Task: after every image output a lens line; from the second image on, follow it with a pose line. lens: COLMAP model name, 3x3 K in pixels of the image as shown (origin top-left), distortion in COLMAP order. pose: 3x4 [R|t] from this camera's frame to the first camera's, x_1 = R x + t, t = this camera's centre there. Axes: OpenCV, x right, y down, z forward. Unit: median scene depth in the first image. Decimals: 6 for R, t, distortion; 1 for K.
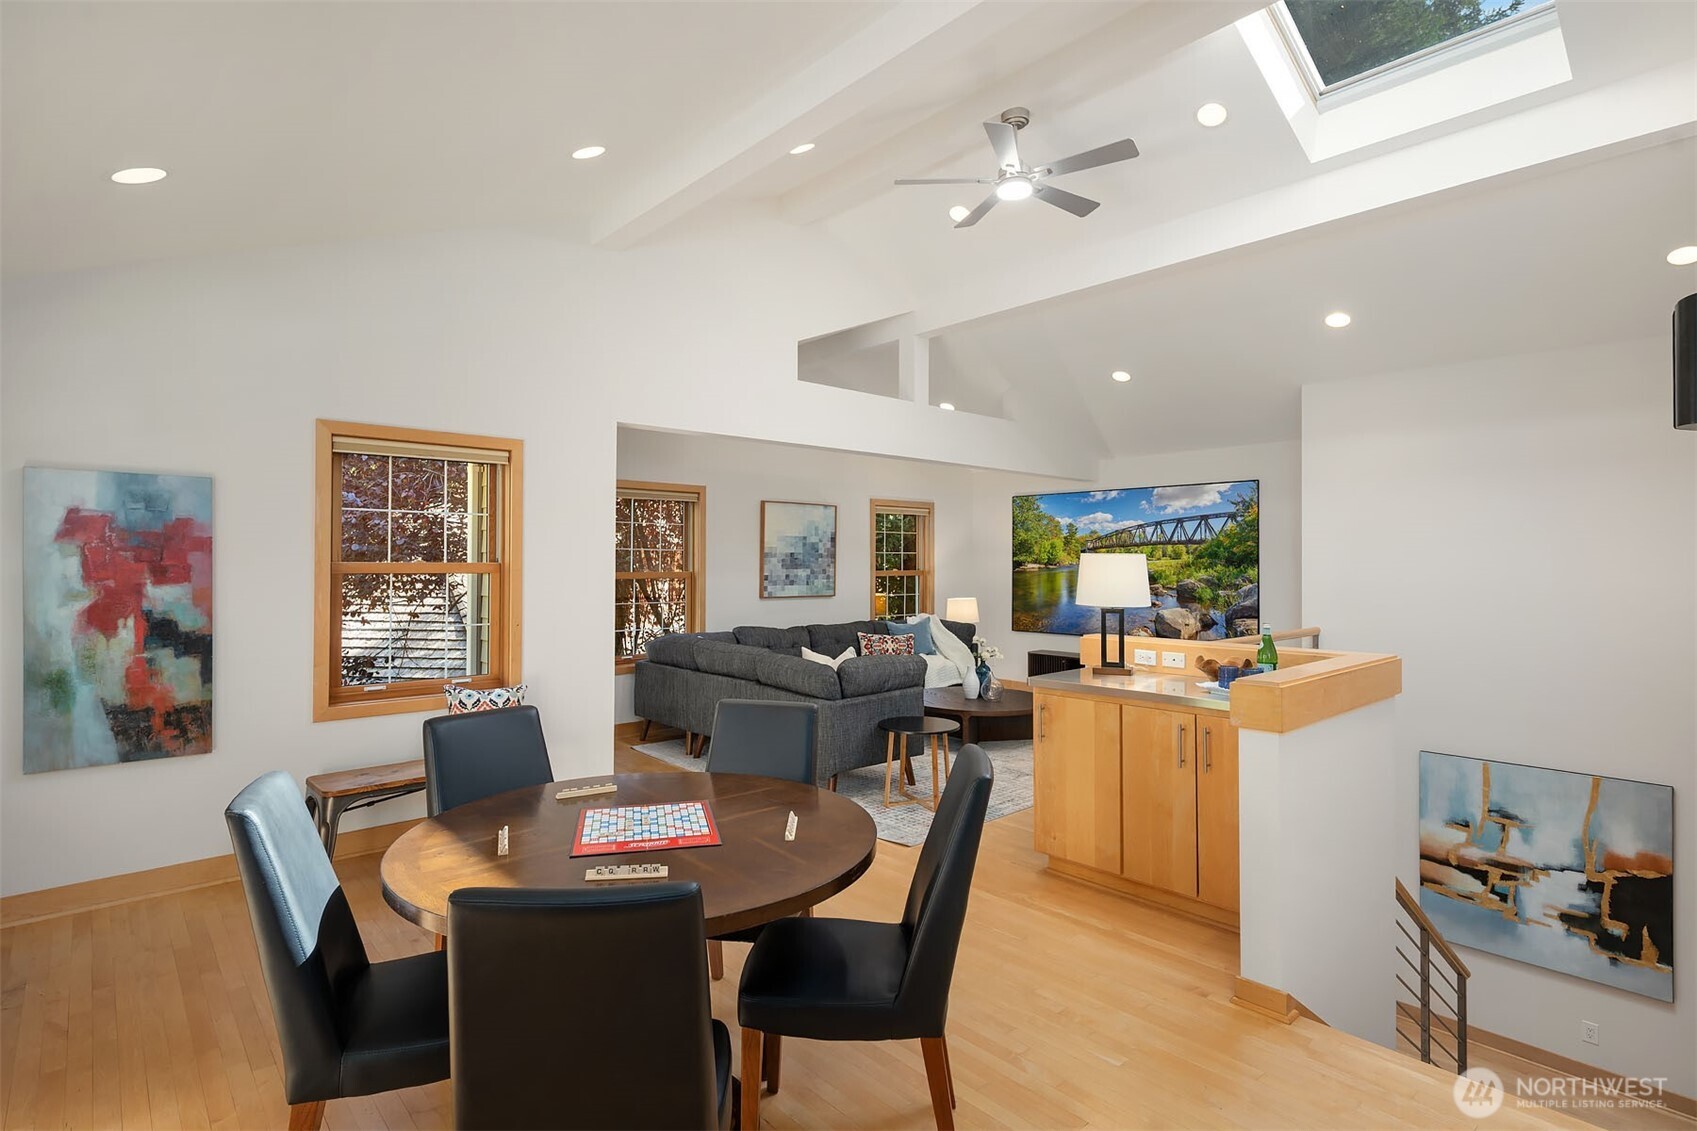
lens RADIAL K [[827.2, 0, 848.5], [0, 827.2, 565.5], [0, 0, 1]] dist [0.001608, 0.000016]
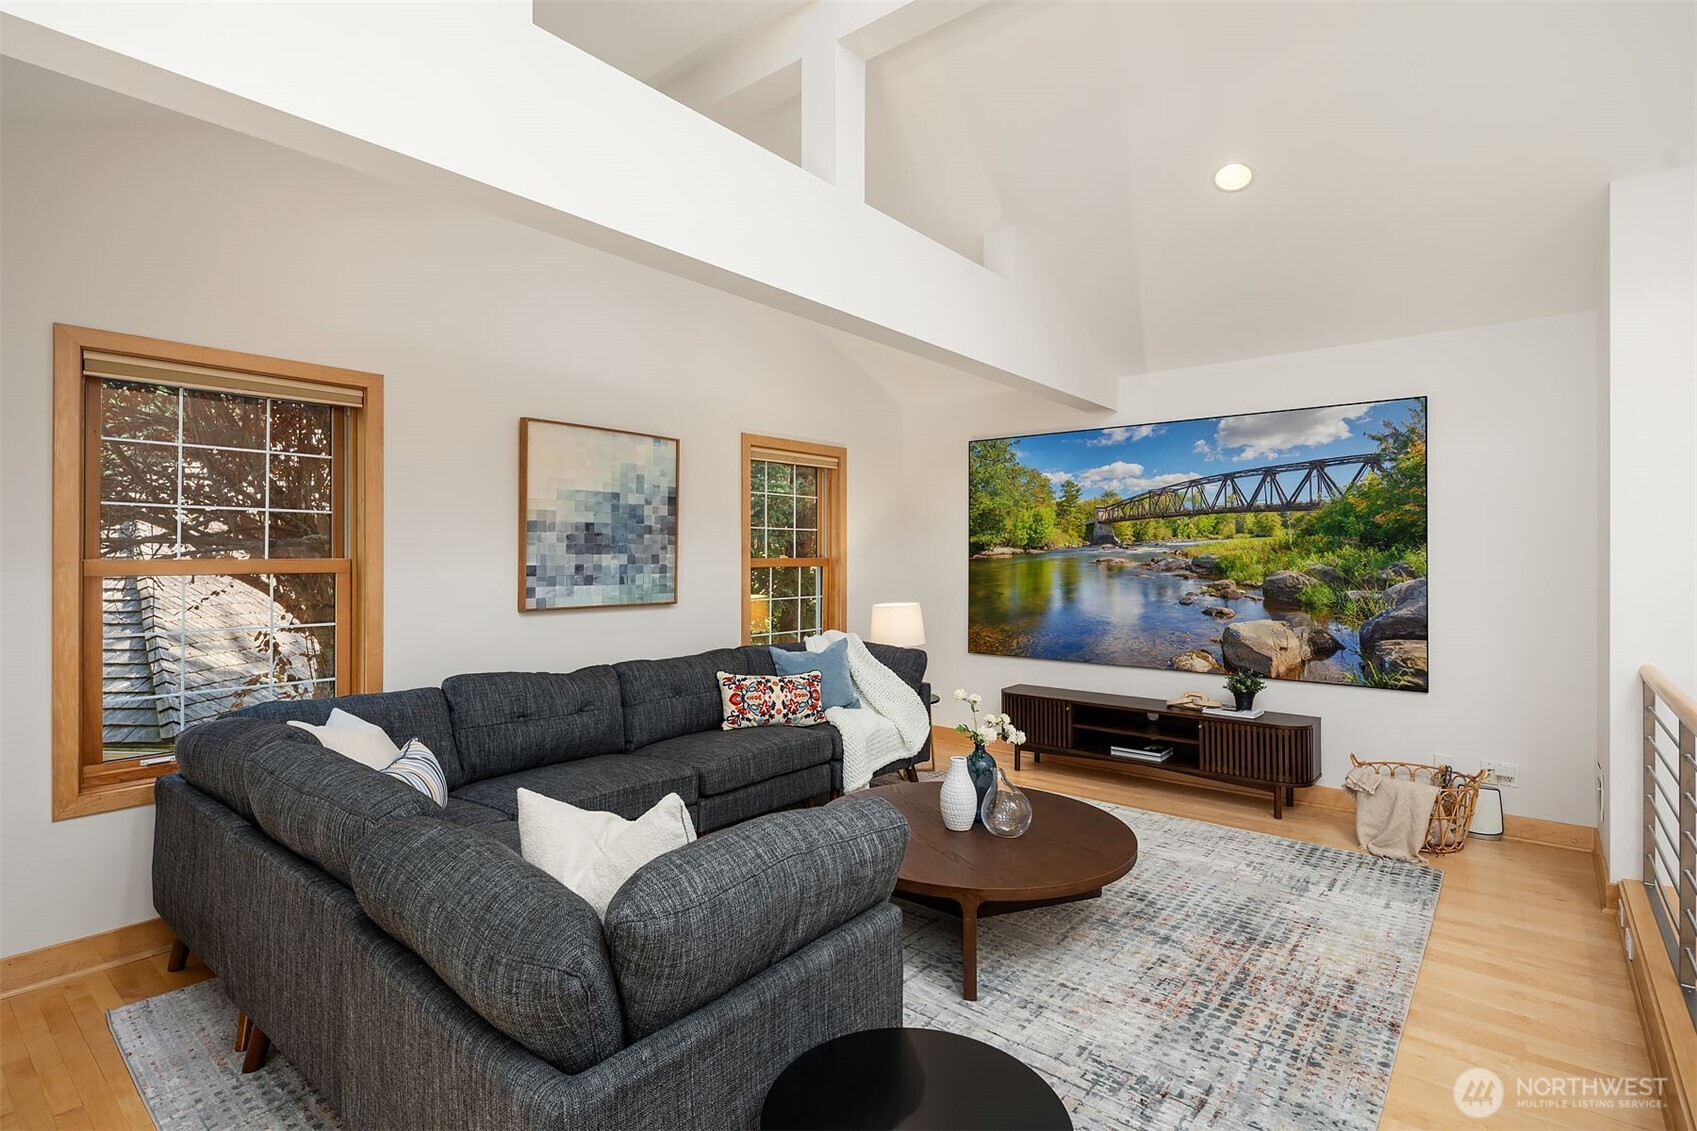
lens RADIAL K [[827.2, 0, 848.5], [0, 827.2, 565.5], [0, 0, 1]] dist [0.001608, 0.000016]
pose [[0.988622, -0.002816, 0.150397, 0.014659], [0.001495, 0.999959, 0.008892, 0.007023], [-0.150416, -0.008566, 0.988586, 0.454692]]
